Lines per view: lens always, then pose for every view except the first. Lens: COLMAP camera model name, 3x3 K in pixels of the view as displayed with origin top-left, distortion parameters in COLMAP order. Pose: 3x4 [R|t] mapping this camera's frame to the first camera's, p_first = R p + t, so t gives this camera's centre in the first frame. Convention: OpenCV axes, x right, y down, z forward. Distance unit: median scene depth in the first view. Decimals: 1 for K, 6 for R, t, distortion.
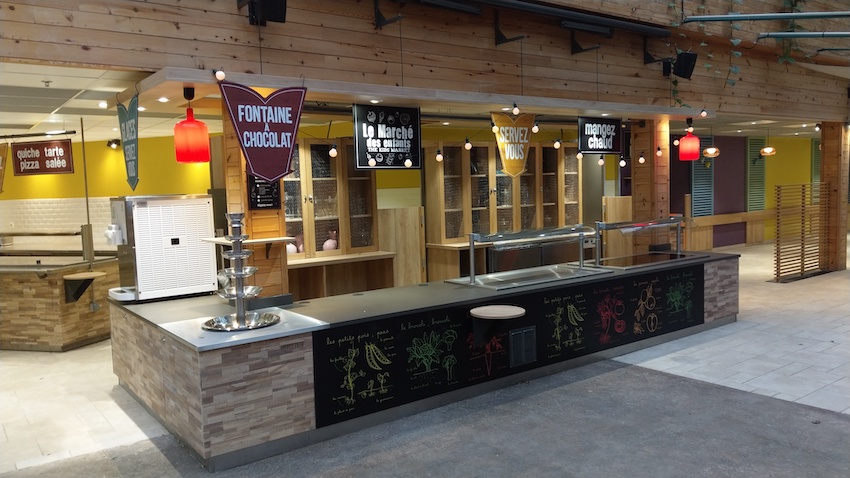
lens RADIAL K [[655.9, 0, 423.6], [0, 655.9, 235.7], [0, 0, 1]] dist [0.075839, -0.075848]
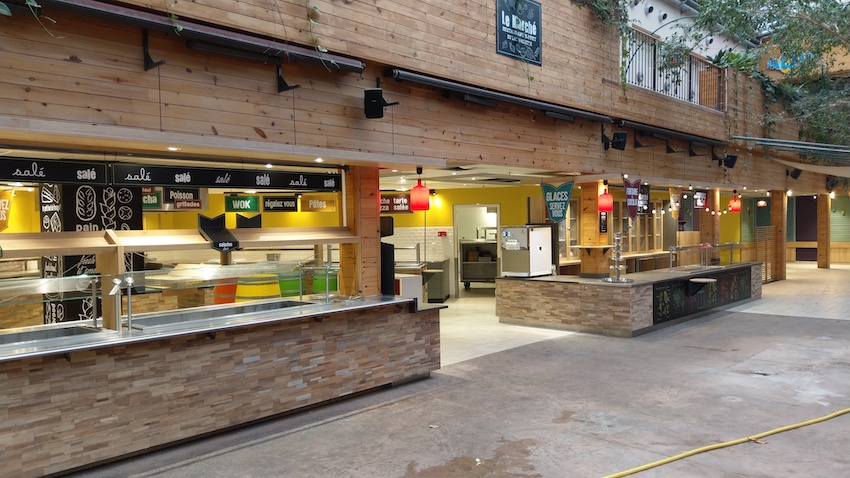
lens RADIAL K [[655.9, 0, 433.2], [0, 655.9, 242.7], [0, 0, 1]] dist [0.075839, -0.075848]
pose [[0.982680, 0.011056, 0.184980, -0.797802], [-0.001488, 0.998657, -0.051784, 0.071380], [-0.185304, 0.050612, 0.981377, -0.685885]]
